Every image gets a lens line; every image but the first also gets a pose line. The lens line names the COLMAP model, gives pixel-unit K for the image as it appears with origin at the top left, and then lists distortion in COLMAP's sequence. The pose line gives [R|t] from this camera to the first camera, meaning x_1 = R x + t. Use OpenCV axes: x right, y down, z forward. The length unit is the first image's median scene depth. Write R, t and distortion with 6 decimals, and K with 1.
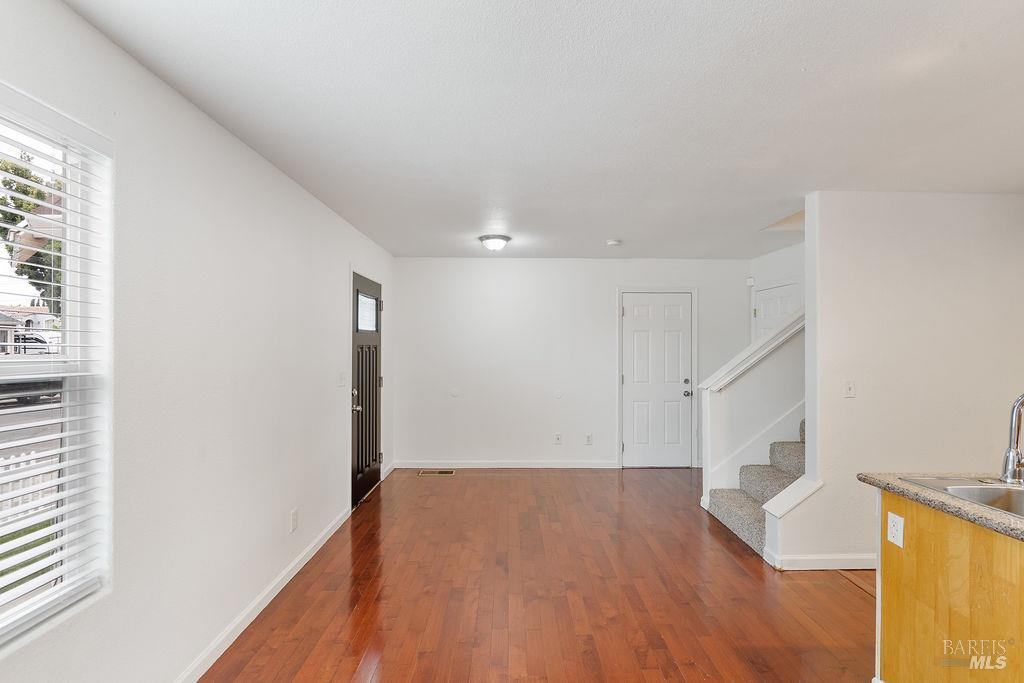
lens RADIAL K [[464.0, 0, 518.6], [0, 464.0, 340.5], [0, 0, 1]] dist [-0.005960, 0.002804]
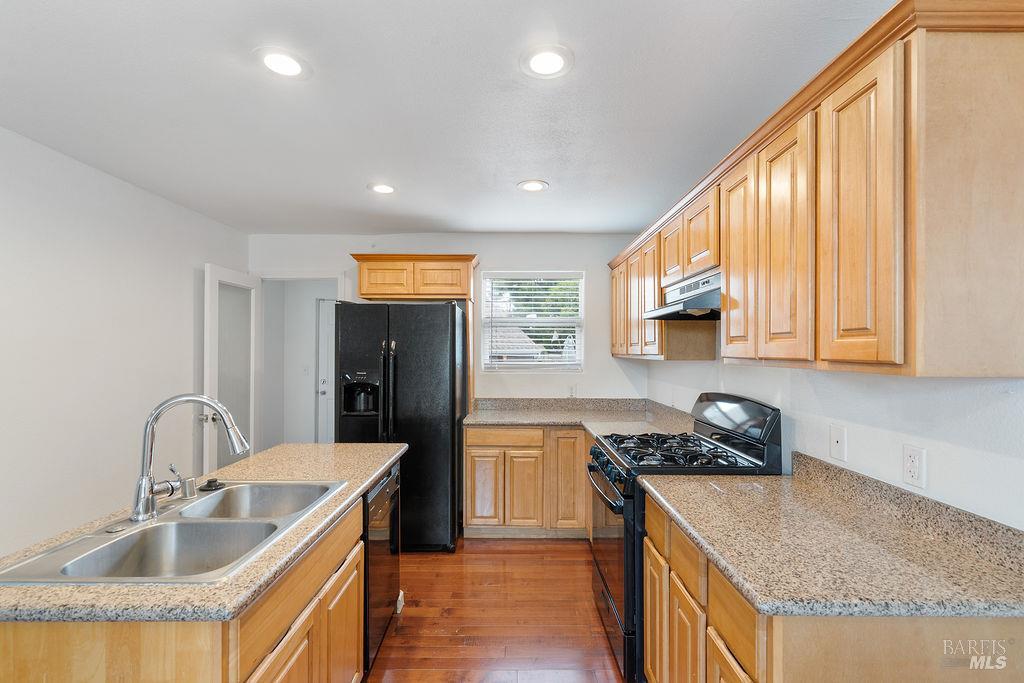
lens RADIAL K [[464.0, 0, 510.2], [0, 464.0, 351.5], [0, 0, 1]] dist [-0.005960, 0.002804]
pose [[0.025322, -0.004831, 0.999668, 0.164629], [-0.015141, 0.999872, 0.005215, 0.002993], [-0.999565, -0.015268, 0.025246, 0.203834]]
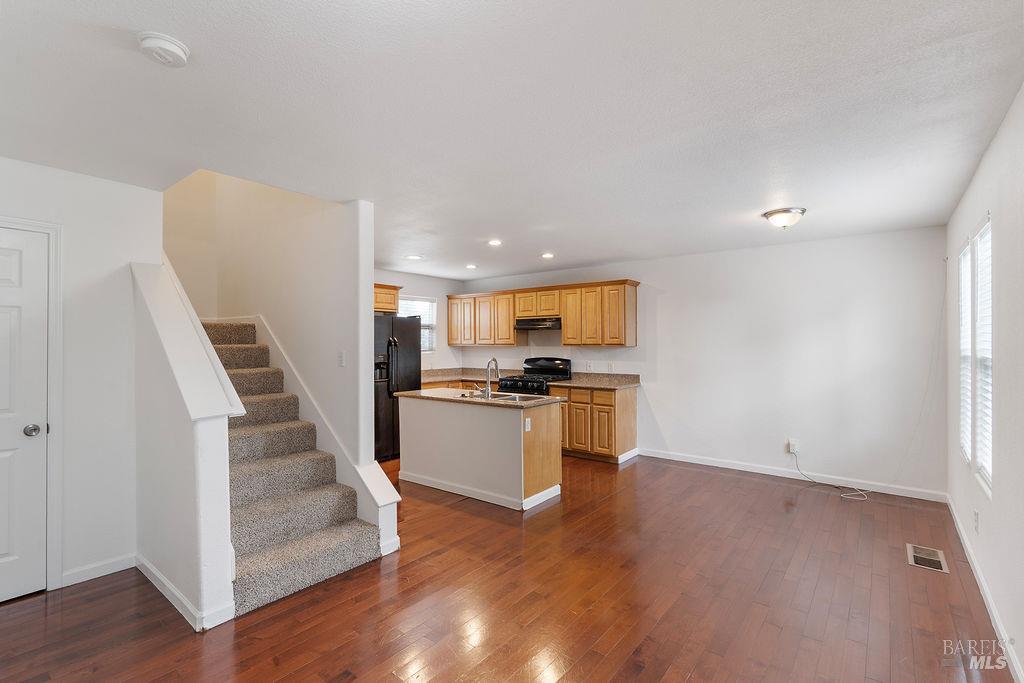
lens RADIAL K [[464.0, 0, 501.1], [0, 464.0, 338.5], [0, 0, 1]] dist [-0.005960, 0.002804]
pose [[-0.756983, 0.005189, 0.653414, -0.312596], [-0.005834, 0.999875, -0.014699, 0.016103], [-0.653409, -0.014939, -0.756858, 1.602227]]
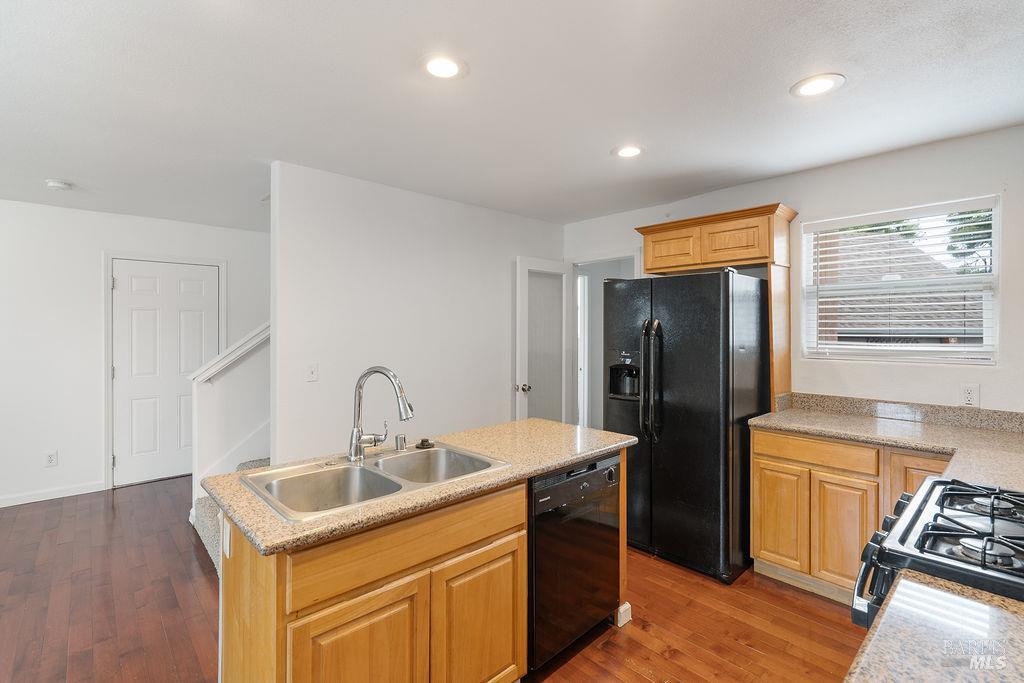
lens RADIAL K [[464.0, 0, 512.0], [0, 464.0, 331.7], [0, 0, 1]] dist [-0.005960, 0.002804]
pose [[0.745483, -0.006296, 0.666495, 0.368280], [-0.006205, 0.999846, 0.016386, 0.000258], [-0.666496, -0.016351, 0.745329, -0.004349]]
